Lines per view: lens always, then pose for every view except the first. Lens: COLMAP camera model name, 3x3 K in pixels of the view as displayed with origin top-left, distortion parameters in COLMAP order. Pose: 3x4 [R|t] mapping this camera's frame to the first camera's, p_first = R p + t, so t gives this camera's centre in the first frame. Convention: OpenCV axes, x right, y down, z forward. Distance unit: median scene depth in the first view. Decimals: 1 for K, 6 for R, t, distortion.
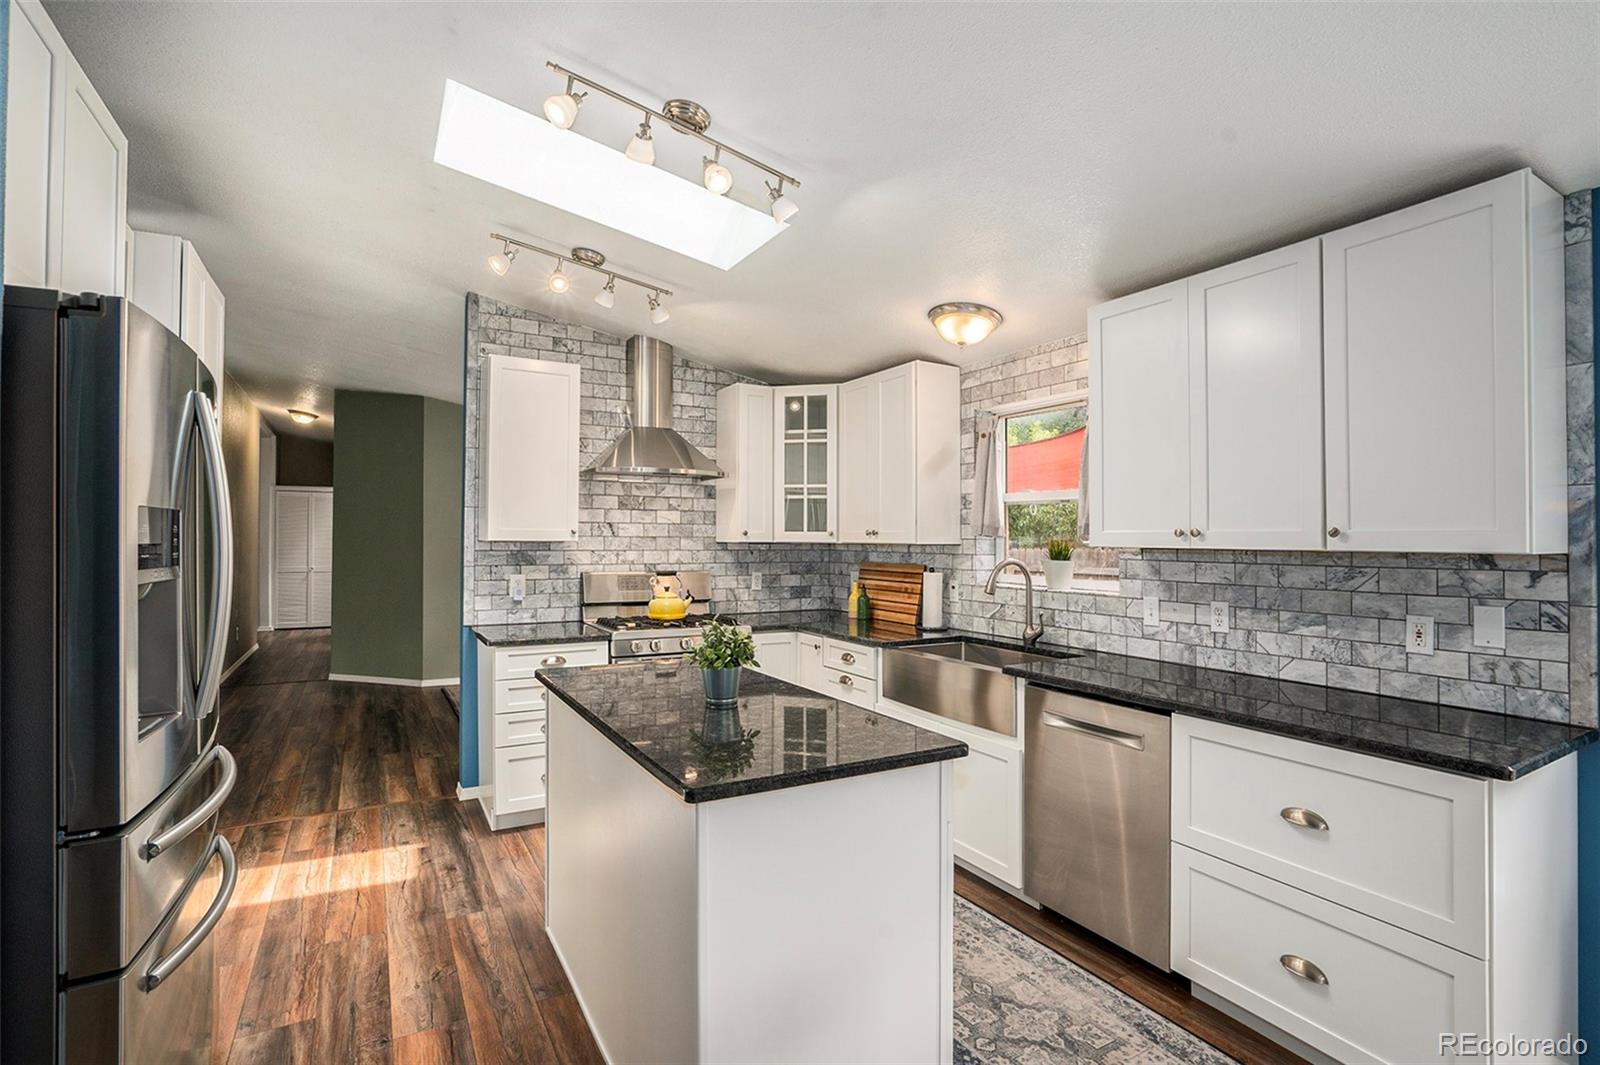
lens RADIAL K [[755.8, 0, 830.1], [0, 755.8, 503.1], [0, 0, 1]] dist [-0.051837, 0.013198]
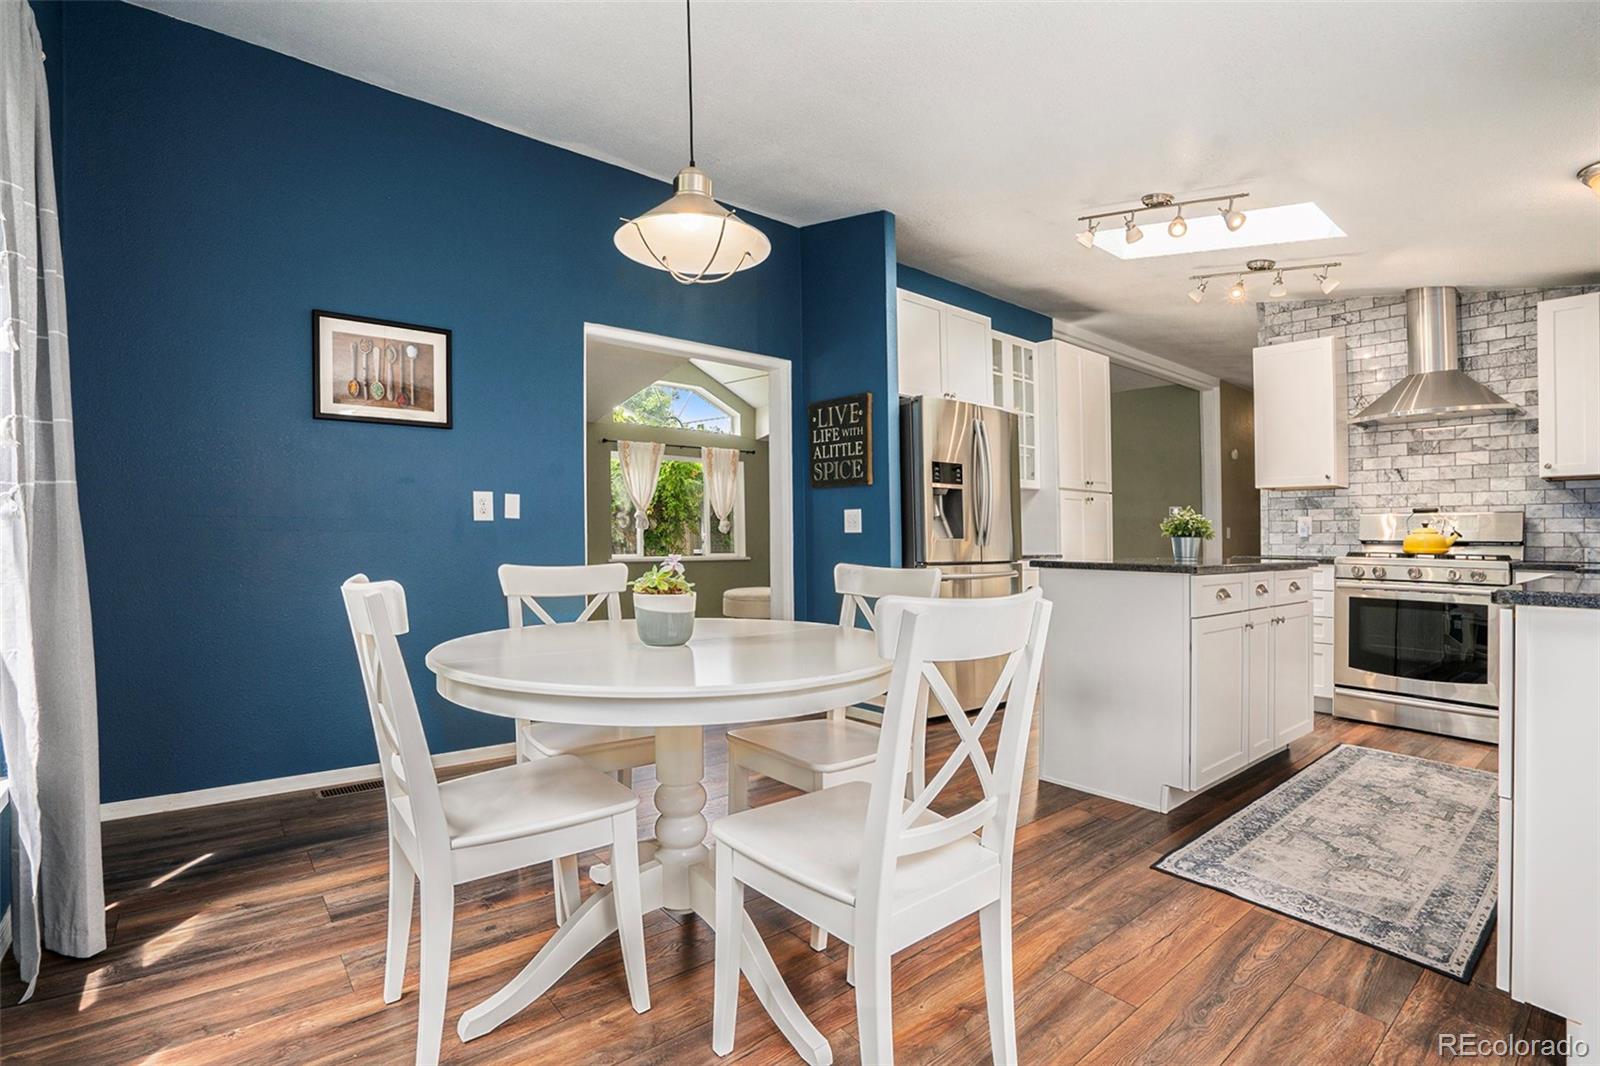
lens RADIAL K [[755.8, 0, 801.6], [0, 755.8, 518.6], [0, 0, 1]] dist [-0.051837, 0.013198]
pose [[0.162932, -0.028253, -0.986233, 0.820071], [0.044113, 0.998799, -0.021326, 0.111414], [0.985651, -0.040031, 0.163983, -0.027666]]
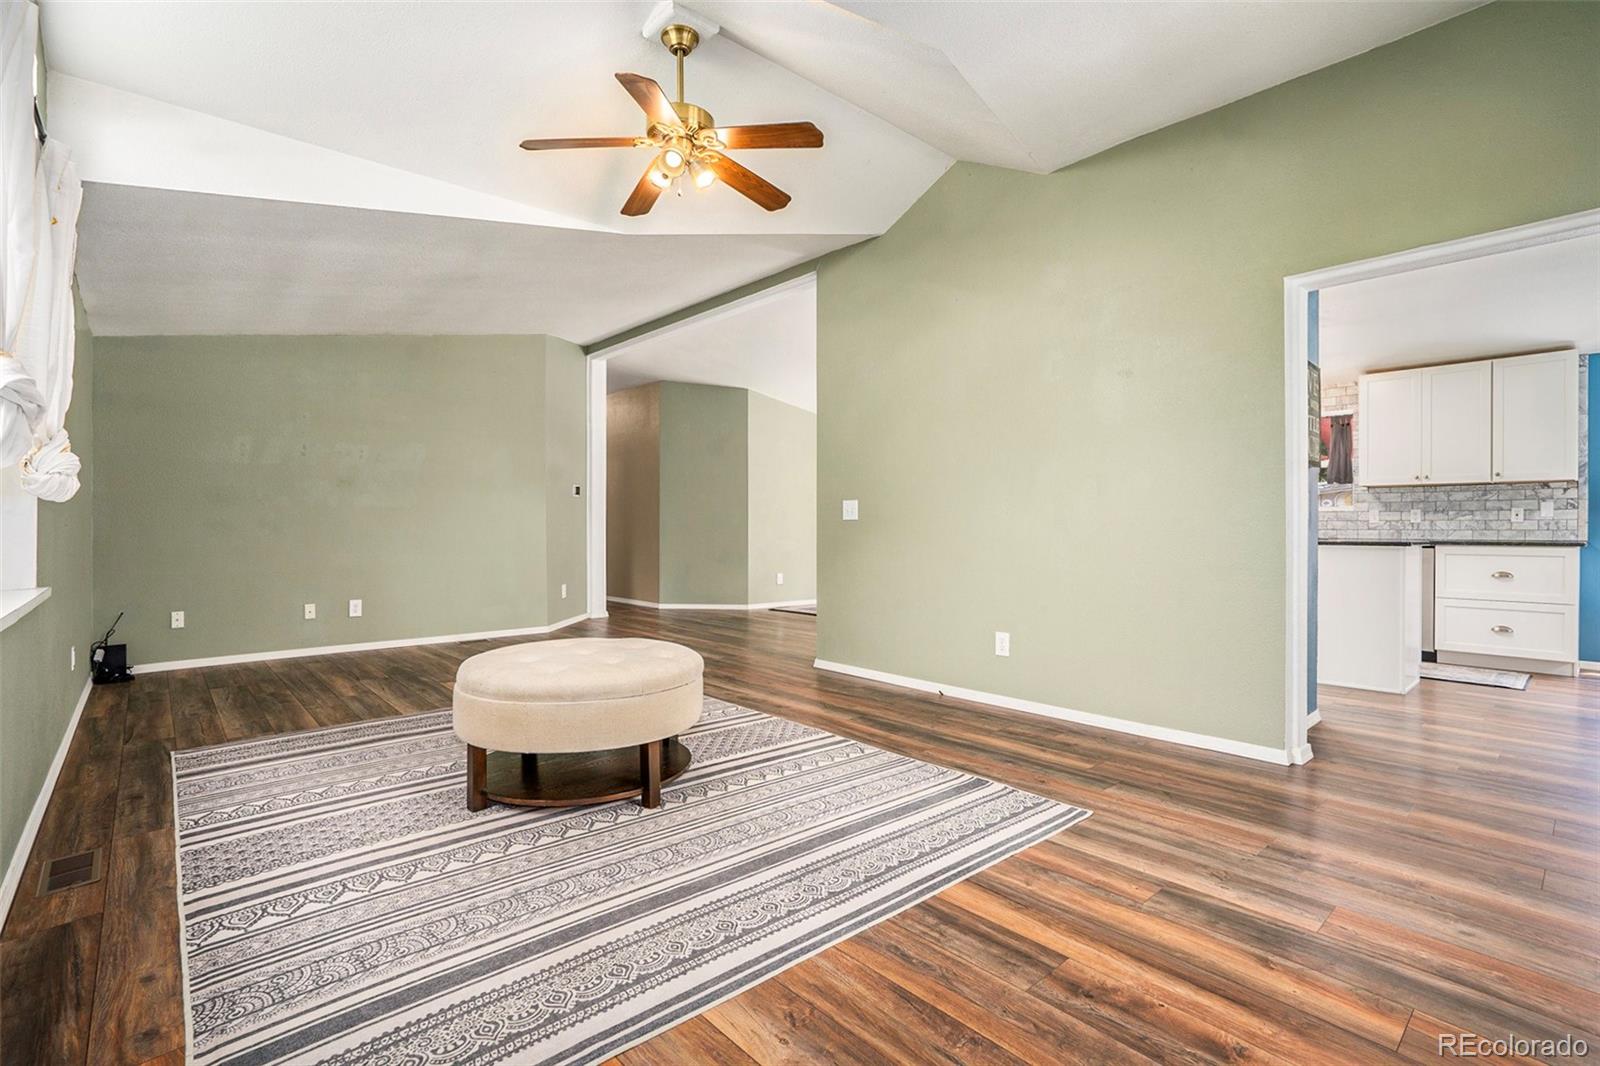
lens RADIAL K [[755.8, 0, 794.4], [0, 755.8, 522.4], [0, 0, 1]] dist [-0.051837, 0.013198]
pose [[0.985398, -0.011397, 0.169887, -1.484787], [0.003226, 0.998828, 0.048298, 0.050136], [-0.170239, -0.047045, 0.984279, -0.757095]]
